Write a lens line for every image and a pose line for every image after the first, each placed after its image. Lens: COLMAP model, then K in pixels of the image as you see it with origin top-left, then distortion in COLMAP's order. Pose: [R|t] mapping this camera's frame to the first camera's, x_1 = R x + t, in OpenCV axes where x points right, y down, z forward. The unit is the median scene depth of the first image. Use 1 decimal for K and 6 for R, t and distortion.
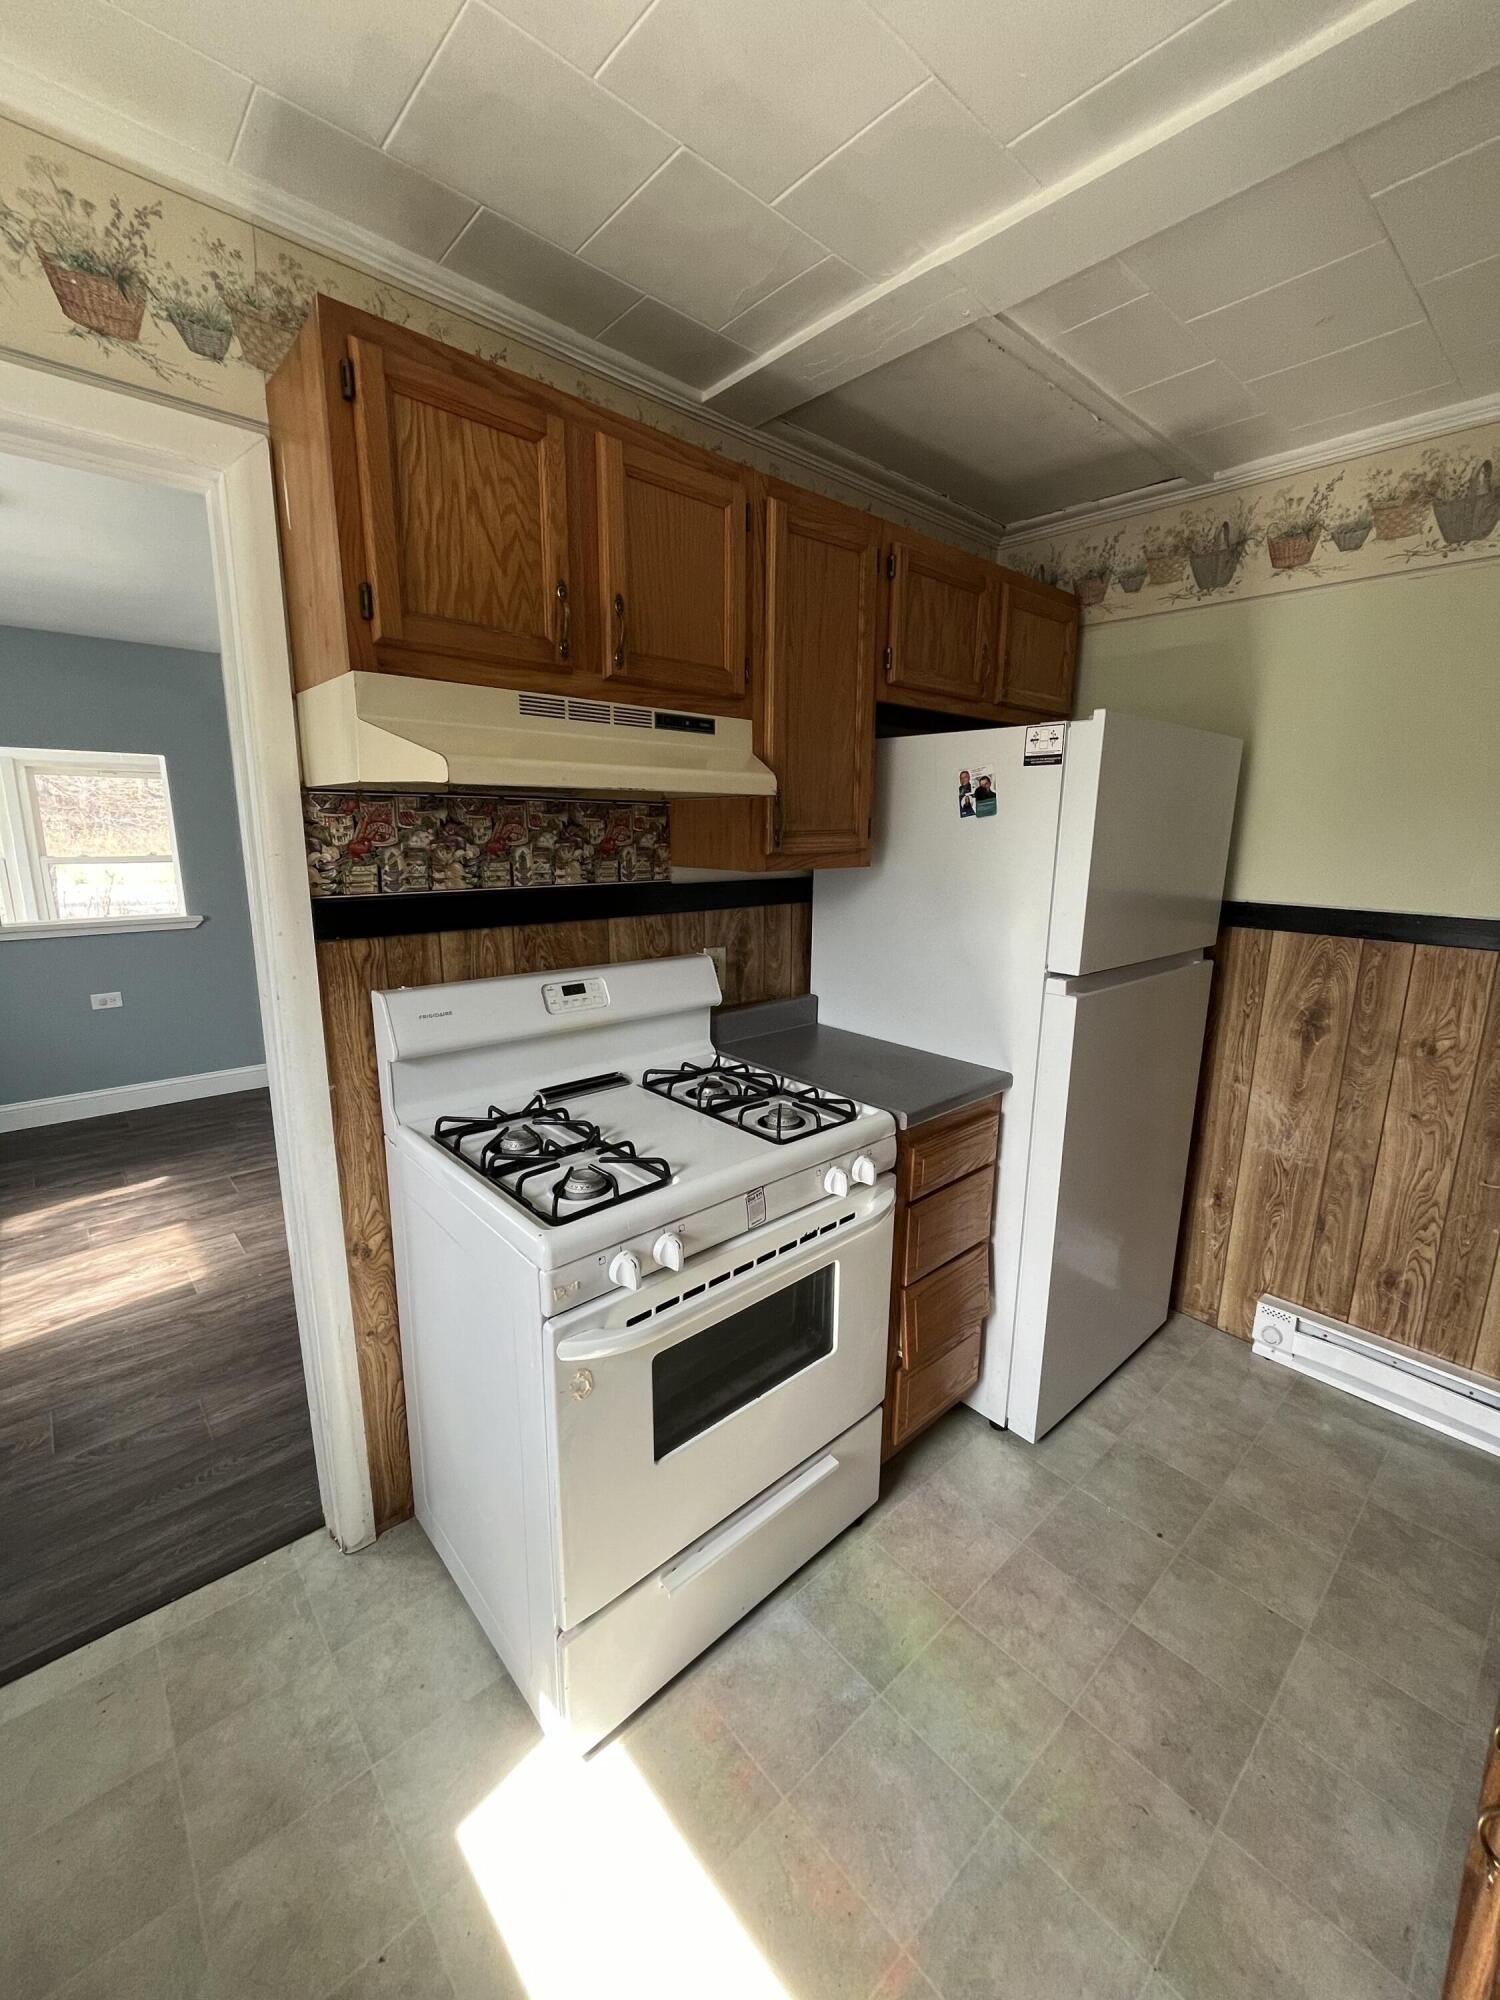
lens RADIAL K [[803.8, 0, 753.7], [0, 803.8, 995.6], [0, 0, 1]] dist [-0.003450, -0.000233]
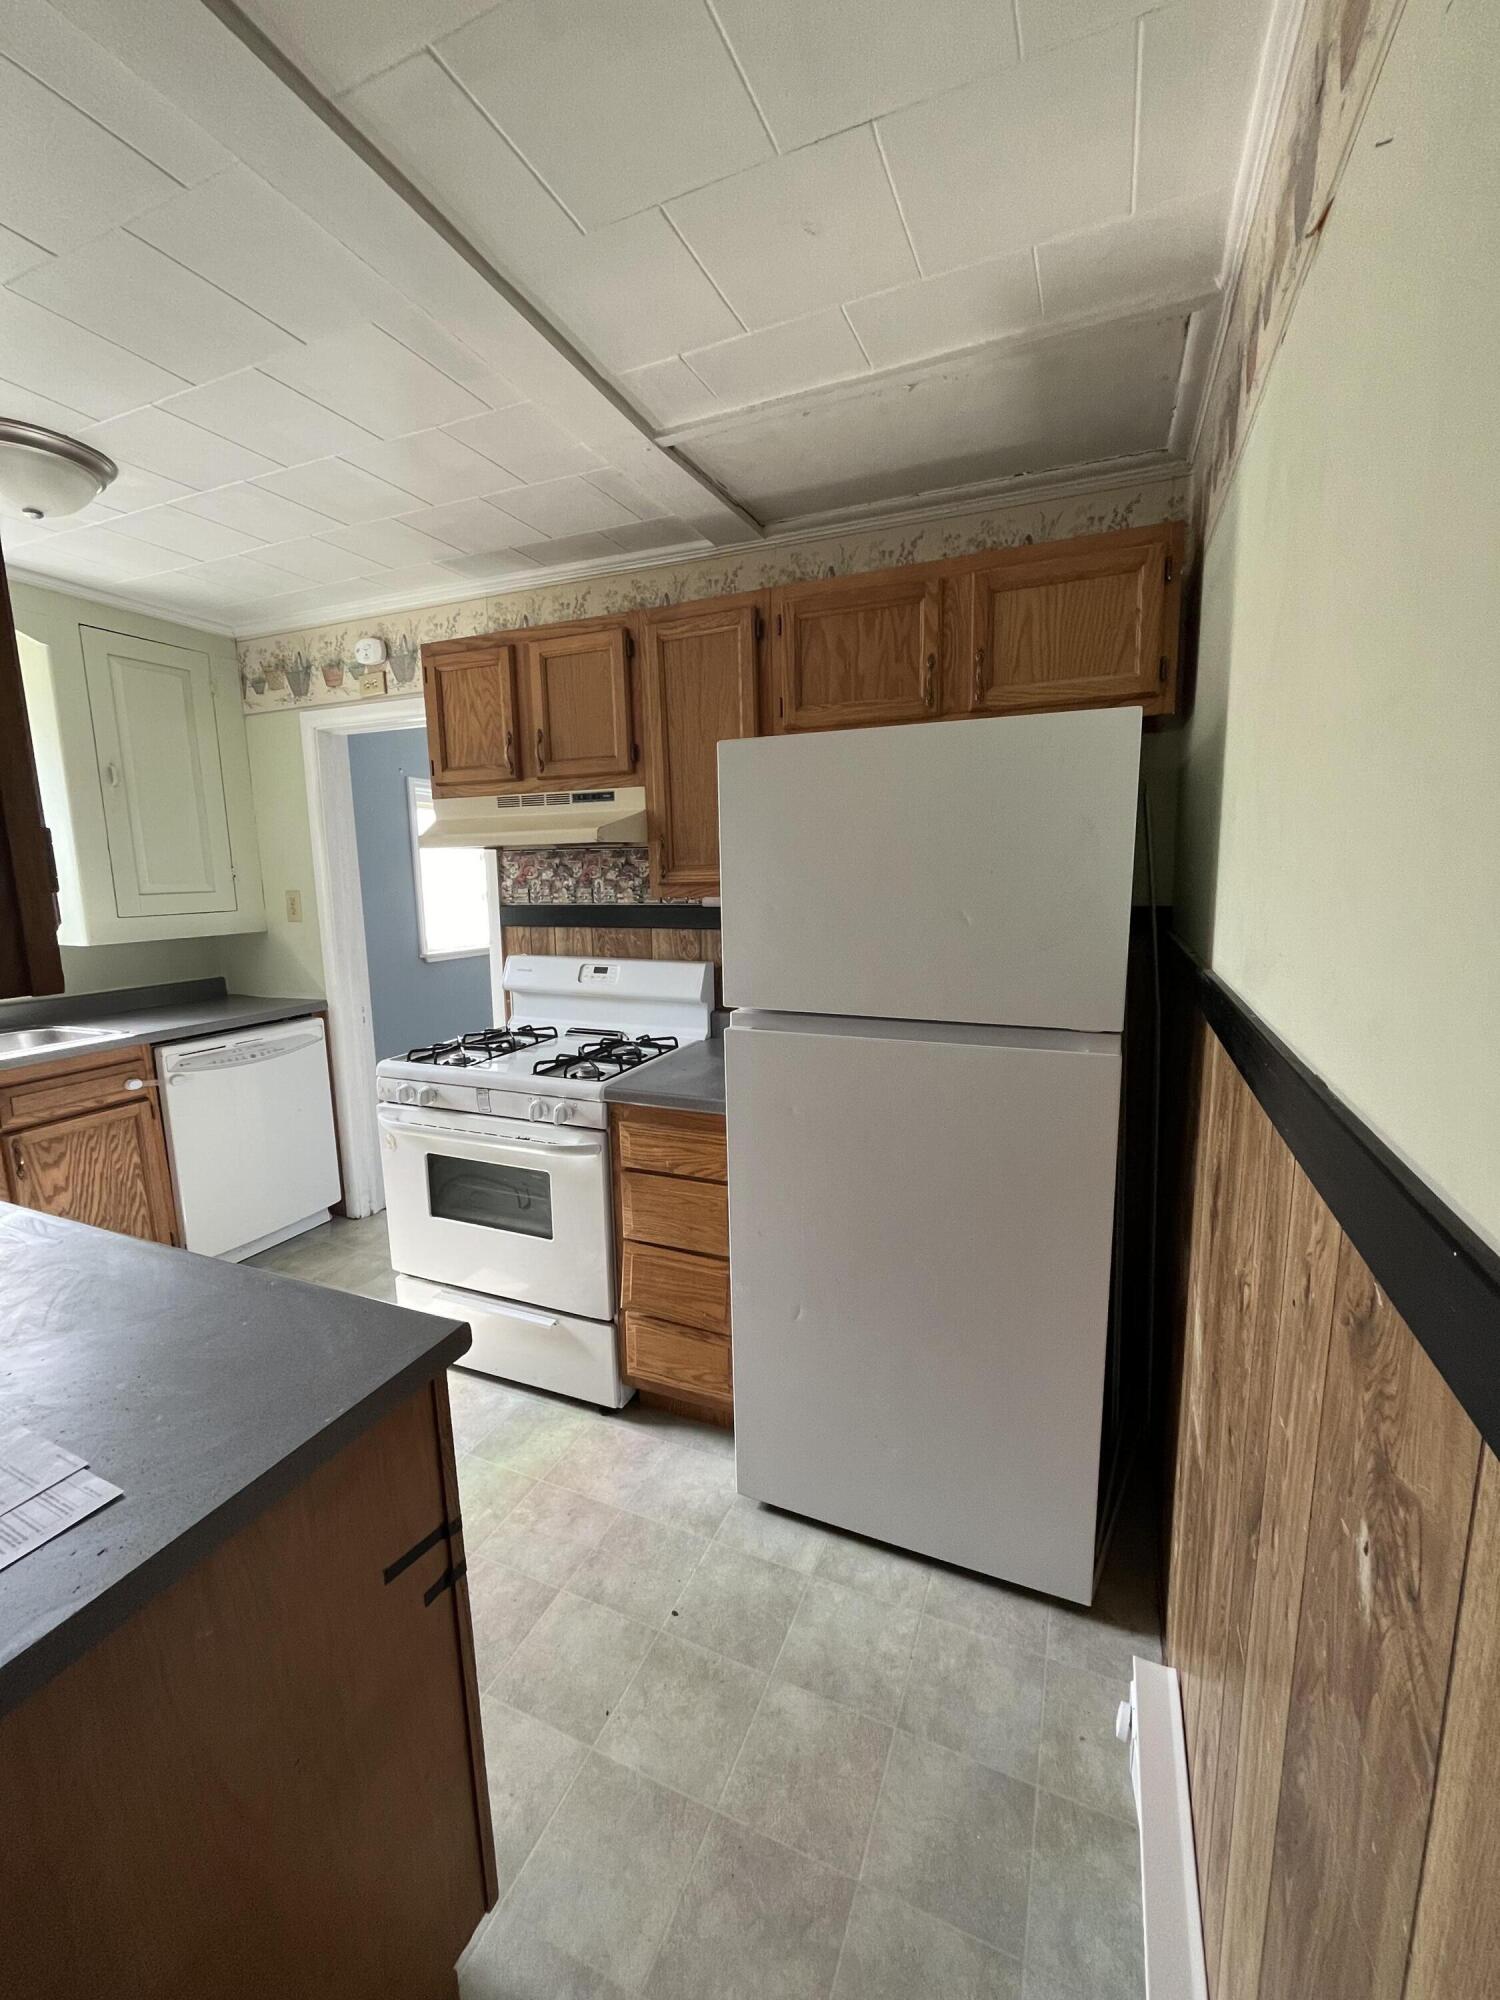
lens RADIAL K [[803.8, 0, 753.7], [0, 803.8, 995.6], [0, 0, 1]] dist [-0.003450, -0.000233]
pose [[0.421662, 0.127379, -0.897761, 1.309185], [-0.167471, 0.983991, 0.060956, -0.104246], [0.891153, 0.124646, 0.436244, 0.597318]]
